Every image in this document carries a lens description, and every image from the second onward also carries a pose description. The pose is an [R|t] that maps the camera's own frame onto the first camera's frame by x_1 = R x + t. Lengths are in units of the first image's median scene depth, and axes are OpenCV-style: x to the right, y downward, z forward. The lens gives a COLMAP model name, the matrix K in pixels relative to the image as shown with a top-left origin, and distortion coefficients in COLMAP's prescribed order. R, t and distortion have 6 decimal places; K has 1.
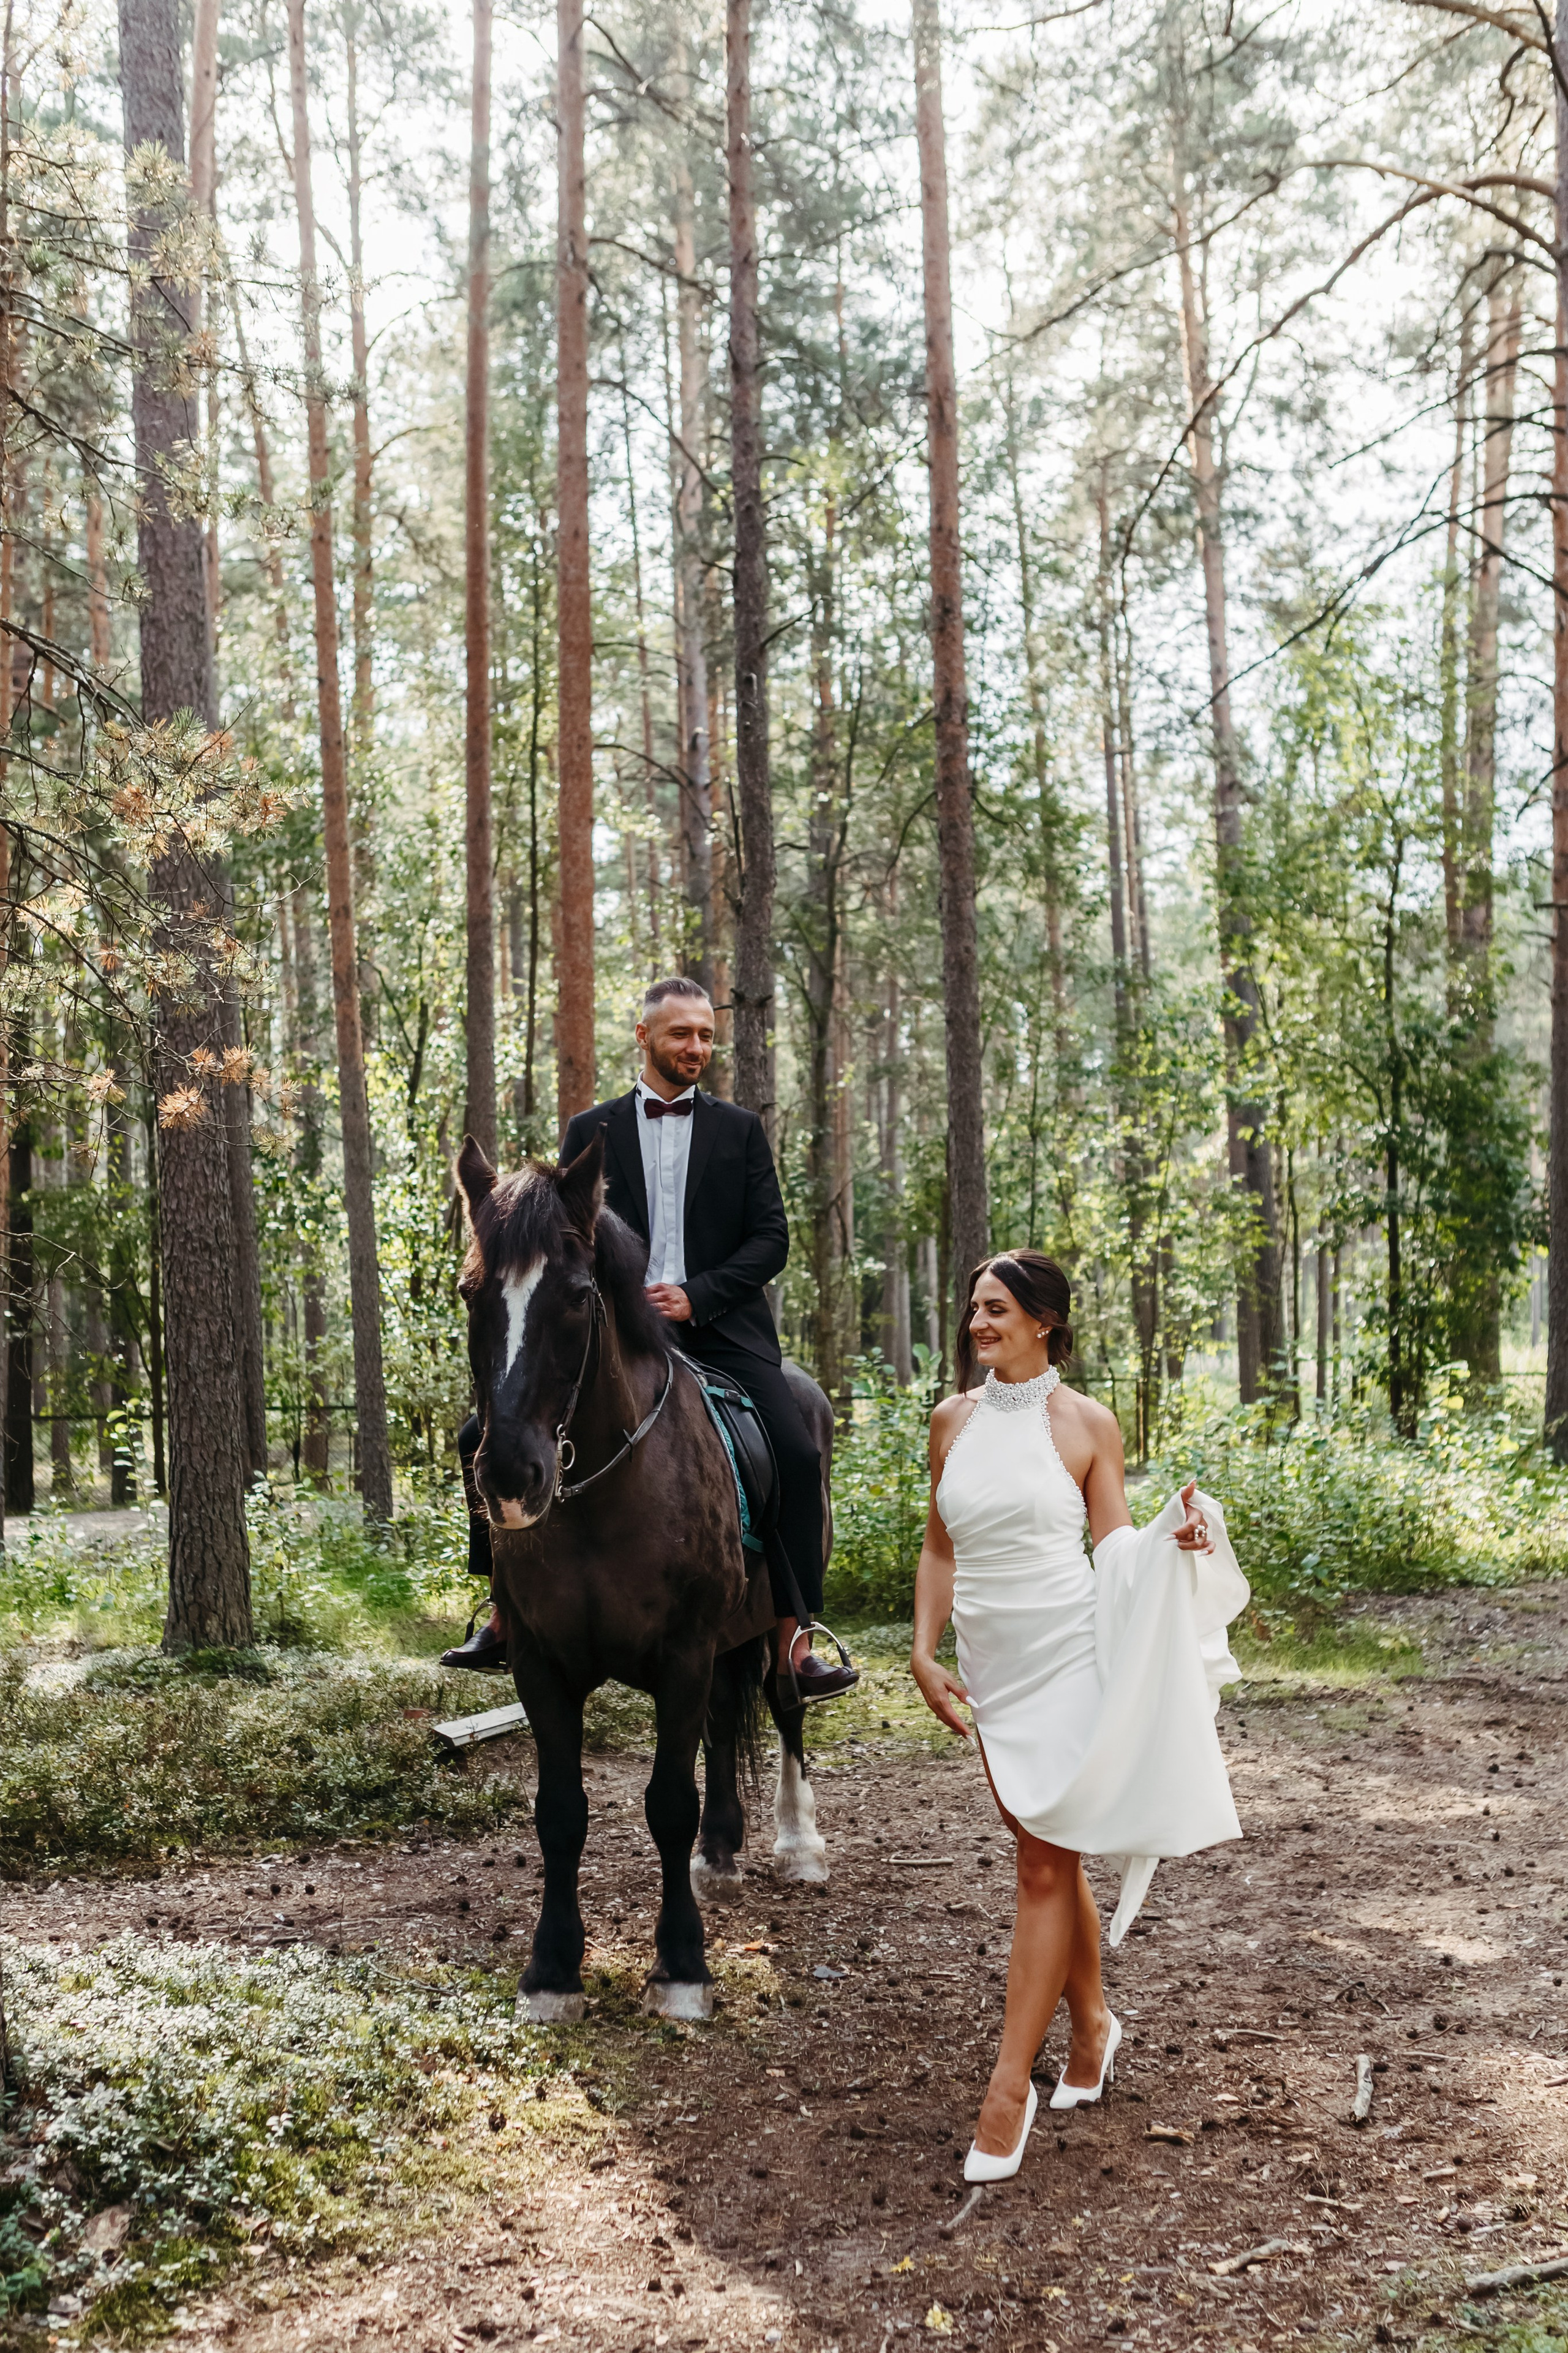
lens RADIAL K [[2408.7, 0, 784.0], [0, 2408.7, 1176.5], [0, 0, 1]] dist [-0.003010, -0.047646]
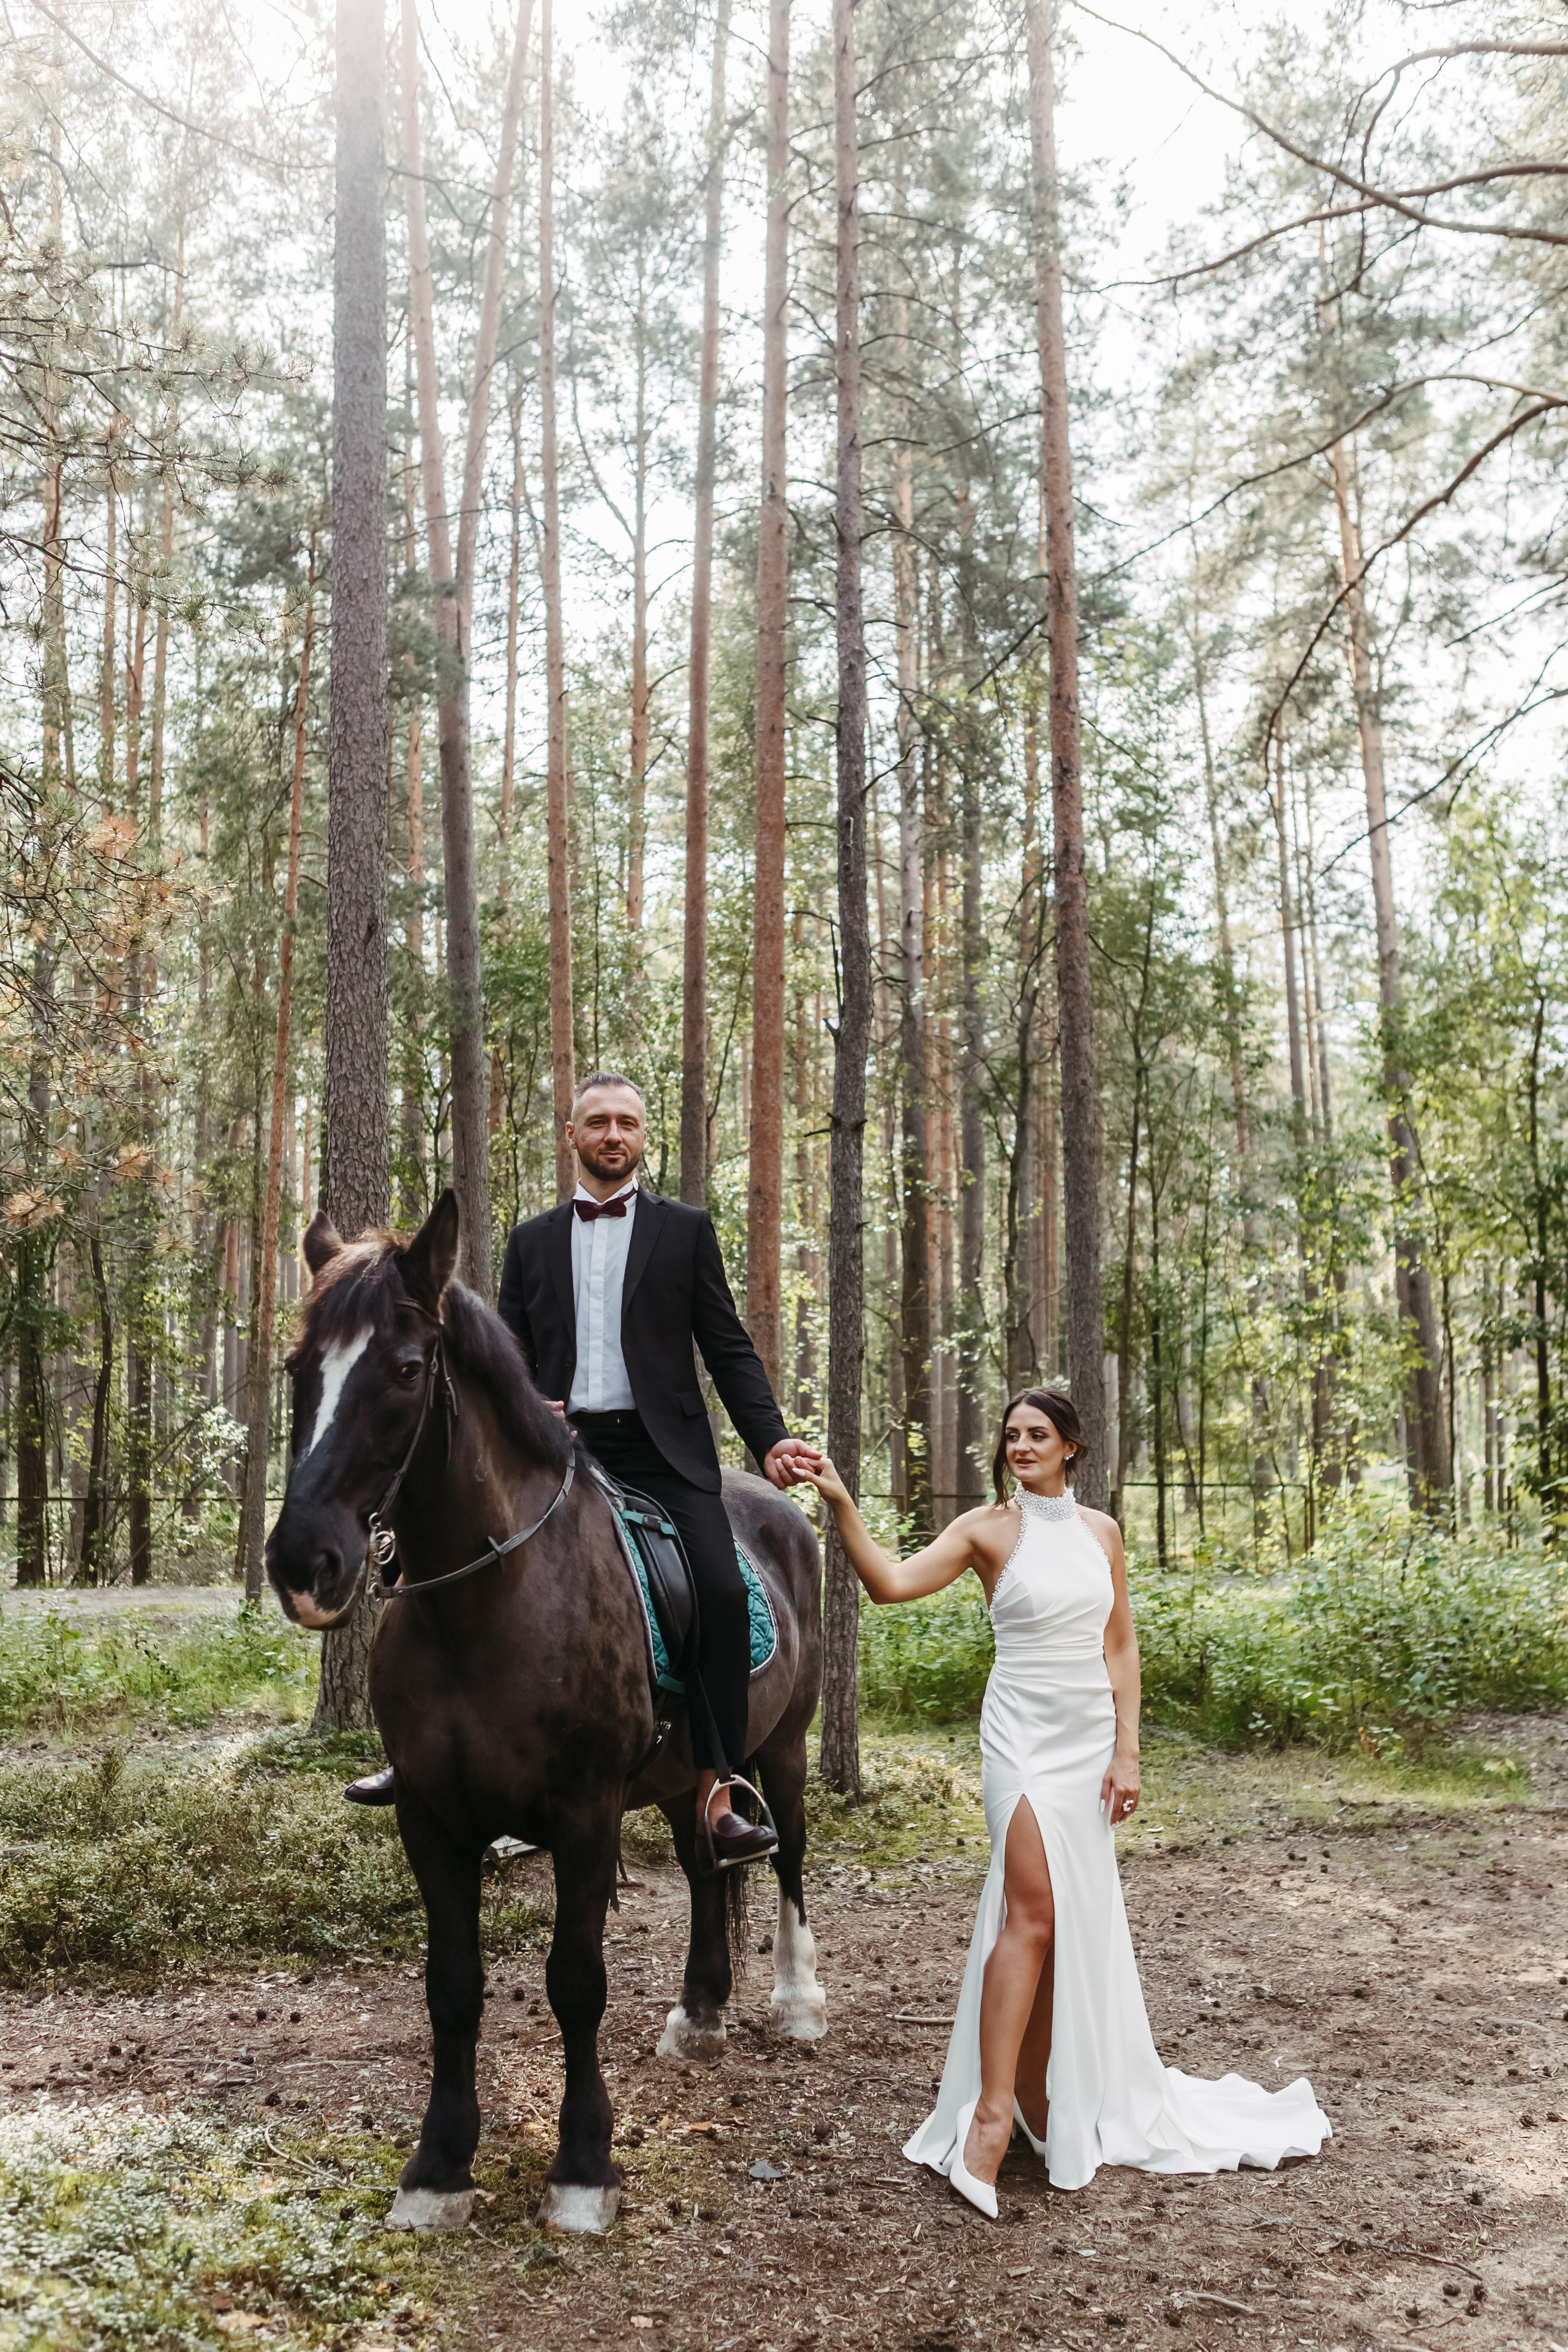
lens RADIAL K [[2039.1, 0, 775.4], [0, 2039.1, 1121.1], [0, 0, 1]] dist [-0.025883, 0.004467]
pose [[0.992656, -0.001200, -0.120967, 0.085244], [-0.009345, 0.996203, -0.086562, 0.003919], [0.120611, 0.087057, 0.988875, 0.162327]]
